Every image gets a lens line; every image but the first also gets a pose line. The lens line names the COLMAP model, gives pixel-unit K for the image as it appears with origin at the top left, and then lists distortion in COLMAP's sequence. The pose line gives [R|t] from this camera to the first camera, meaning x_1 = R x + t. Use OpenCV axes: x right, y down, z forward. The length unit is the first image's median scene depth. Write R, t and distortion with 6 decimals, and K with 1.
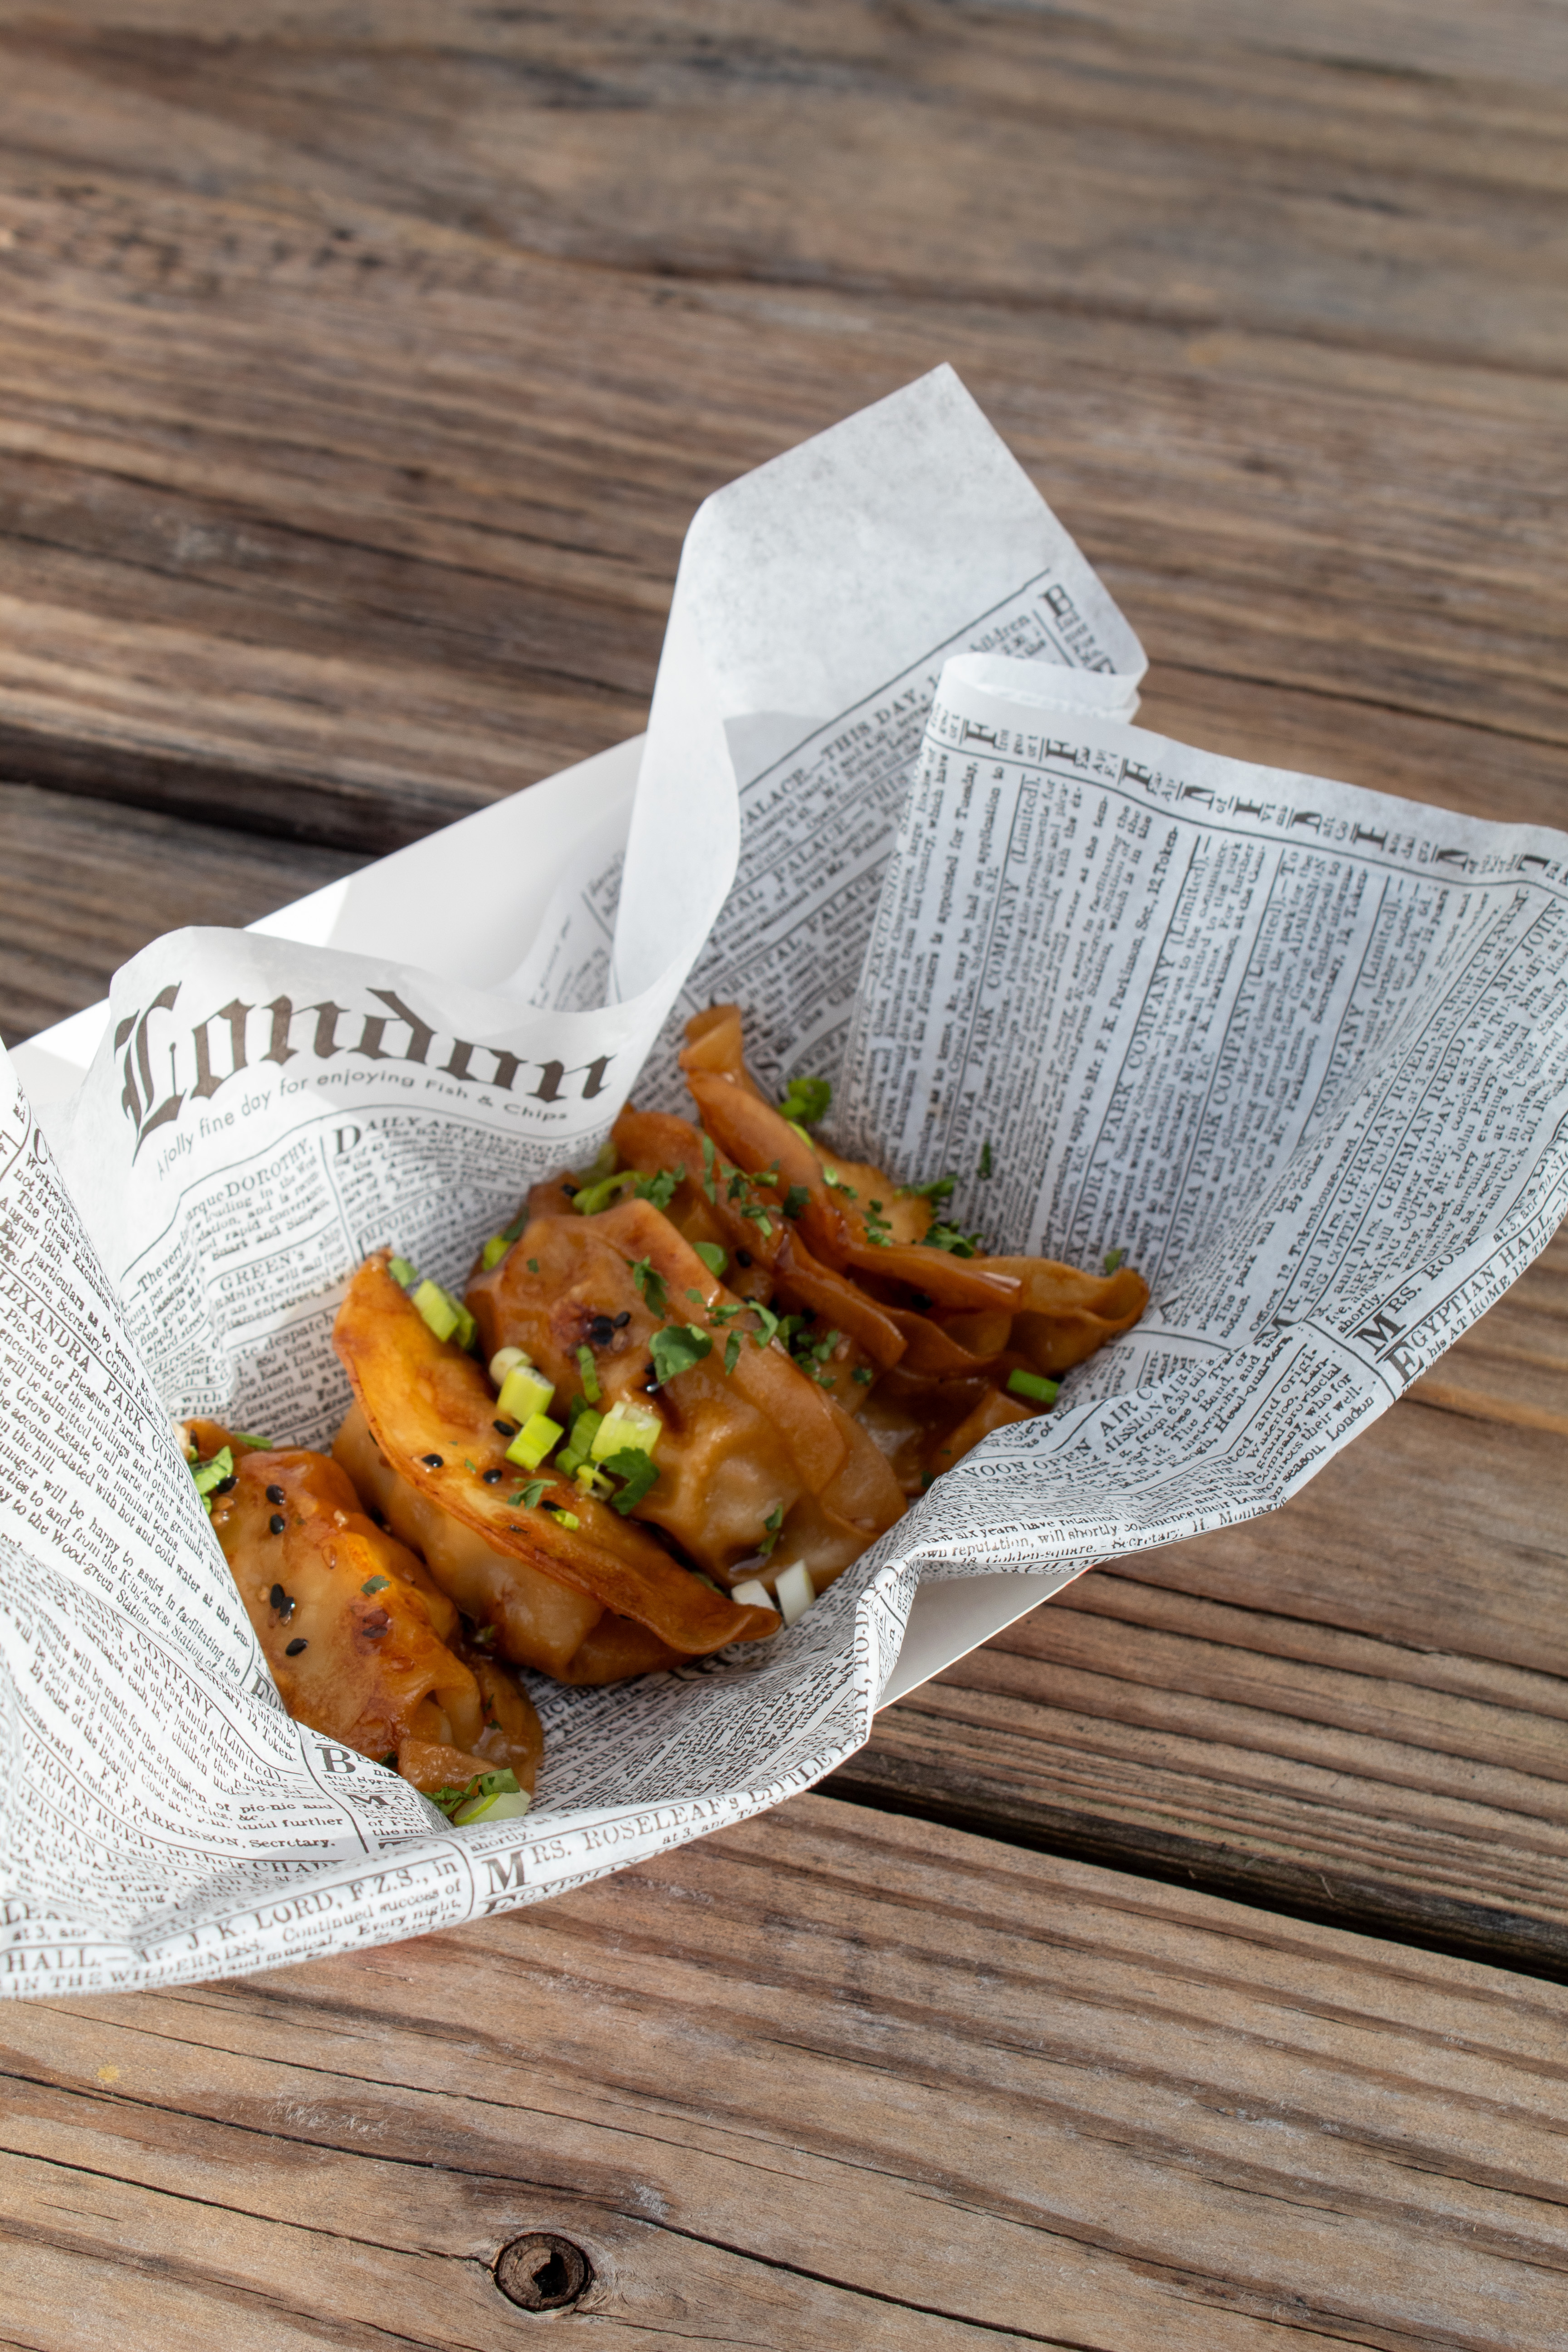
lens RADIAL K [[2641.9, 0, 784.0], [0, 2641.9, 1176.0], [0, 0, 1]] dist [-0.000078, 0.023368]
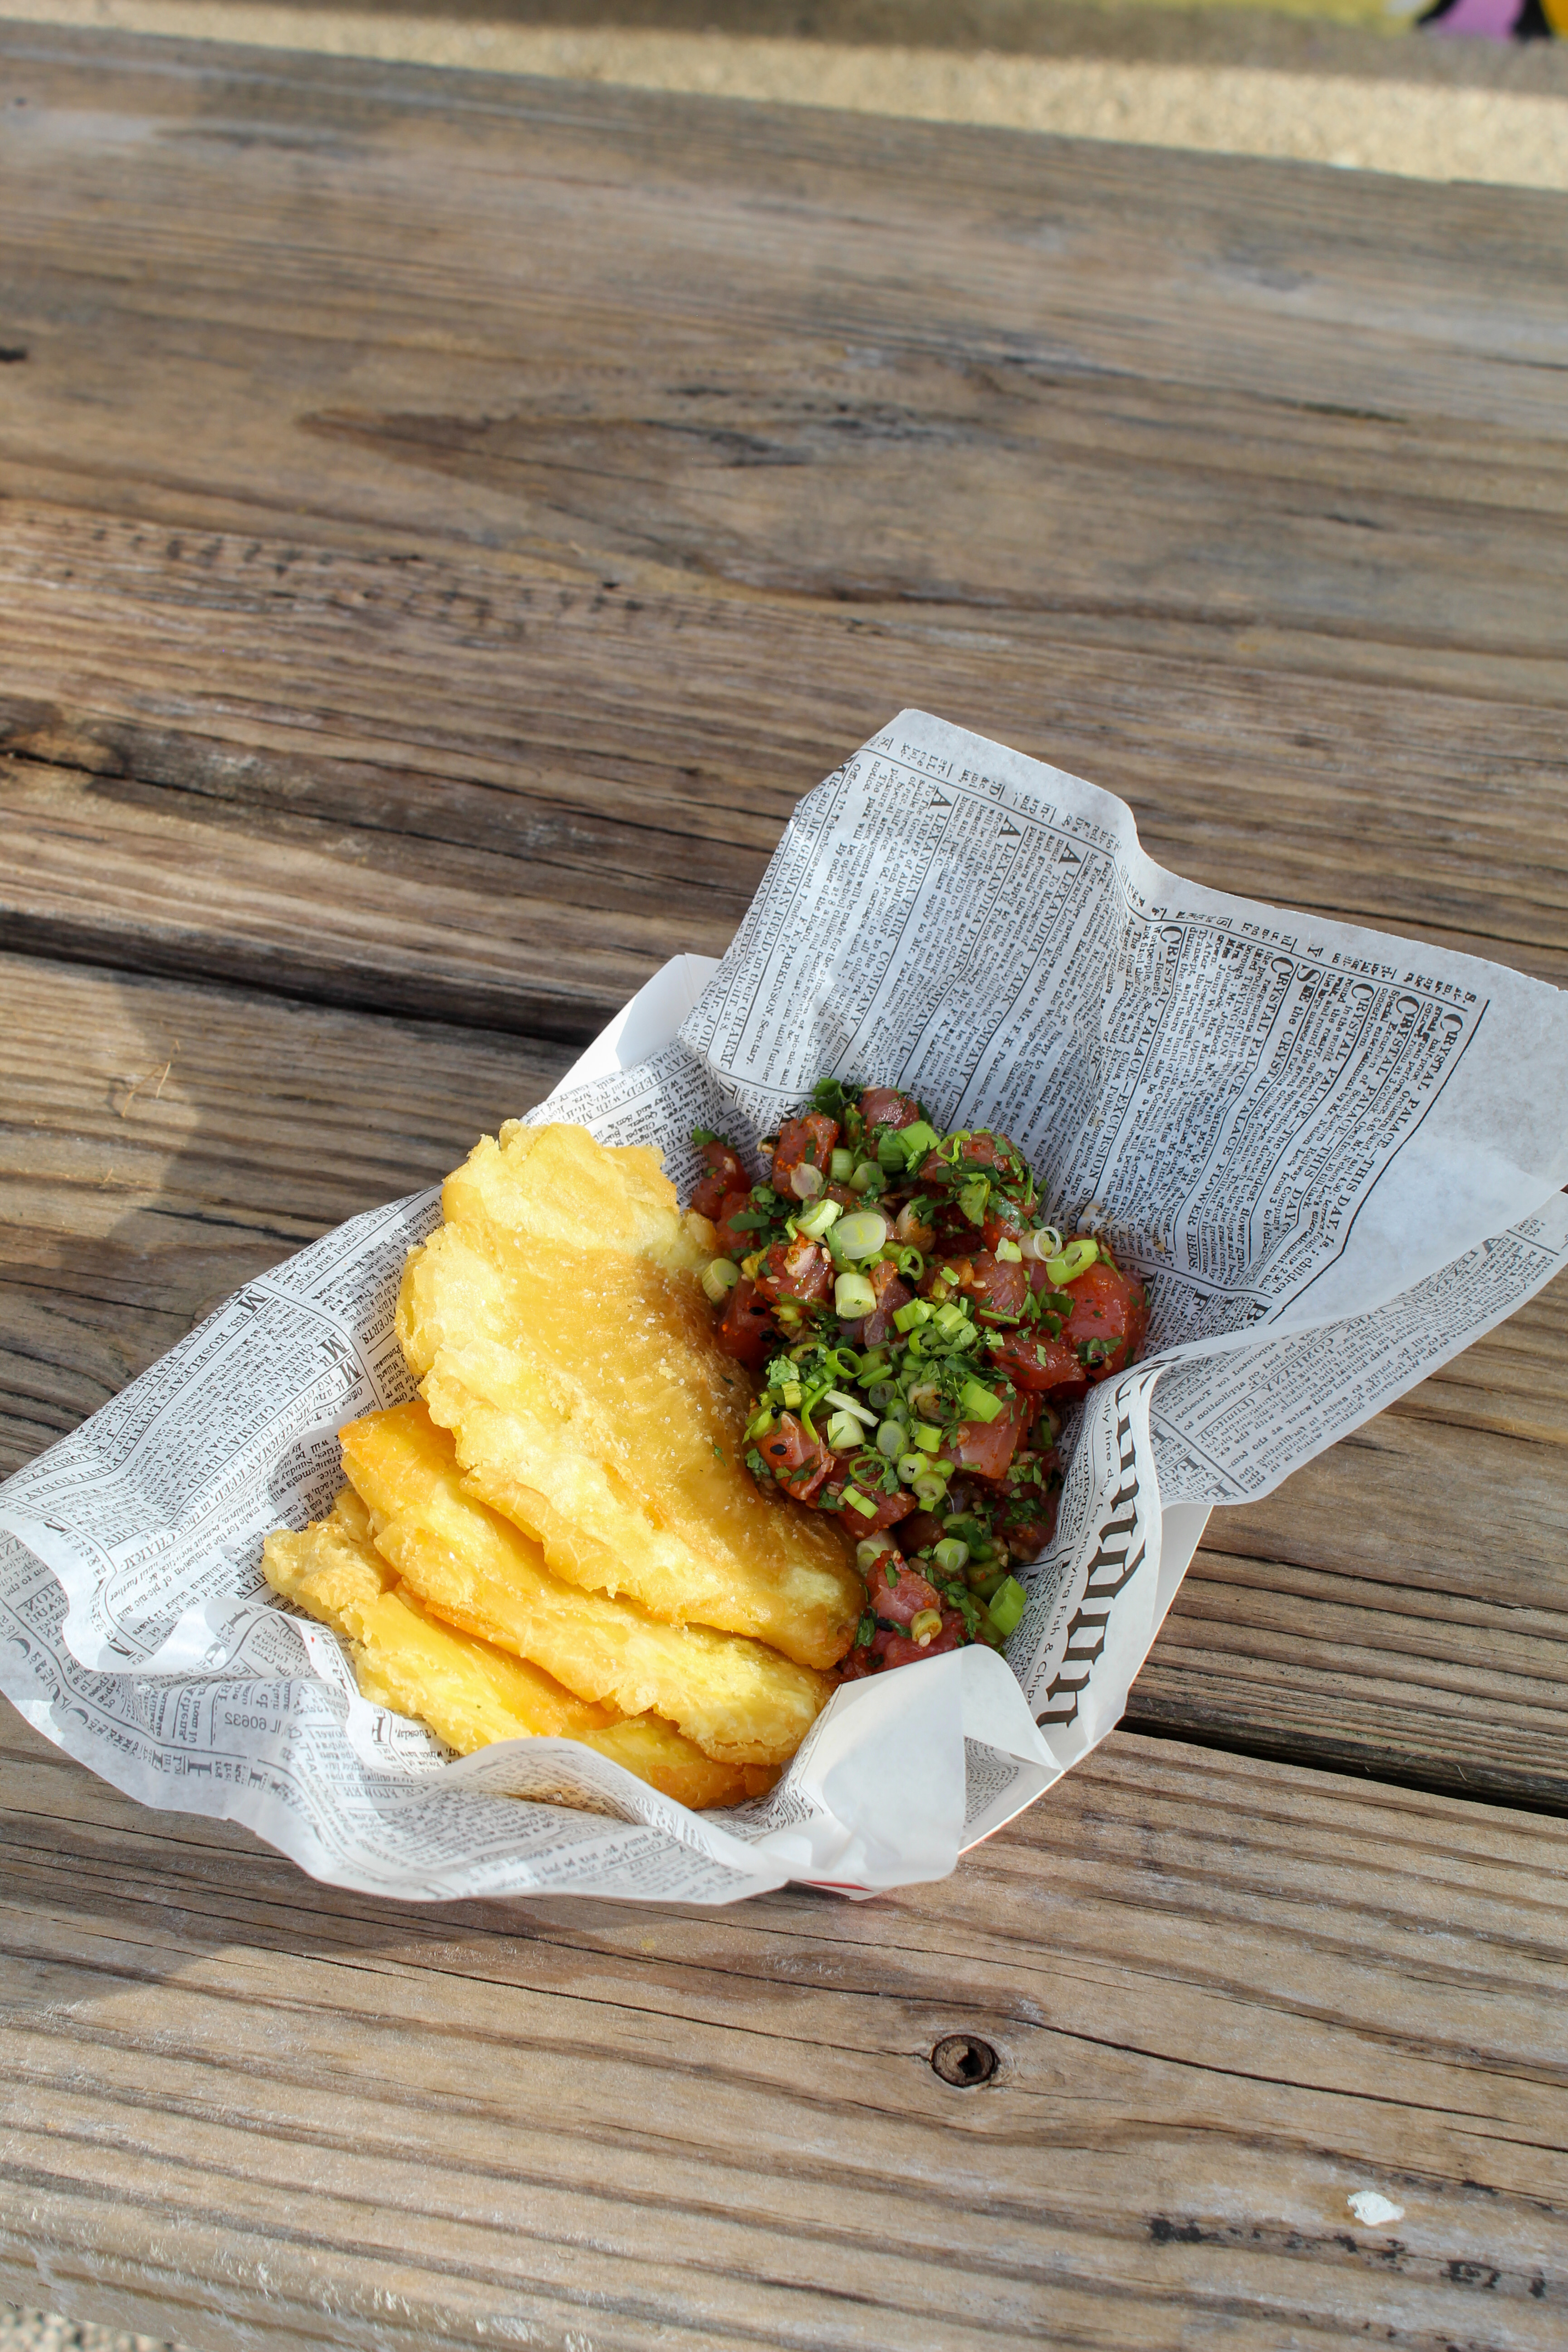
lens RADIAL K [[2280.0, 0, 784.0], [0, 2280.0, 1176.0], [0, 0, 1]] dist [-0.007669, 0.016925]
pose [[0.998677, -0.045703, 0.023558, -0.173921], [0.045748, 0.998952, -0.001385, -0.072154], [-0.023470, 0.002461, 0.999722, -0.237953]]
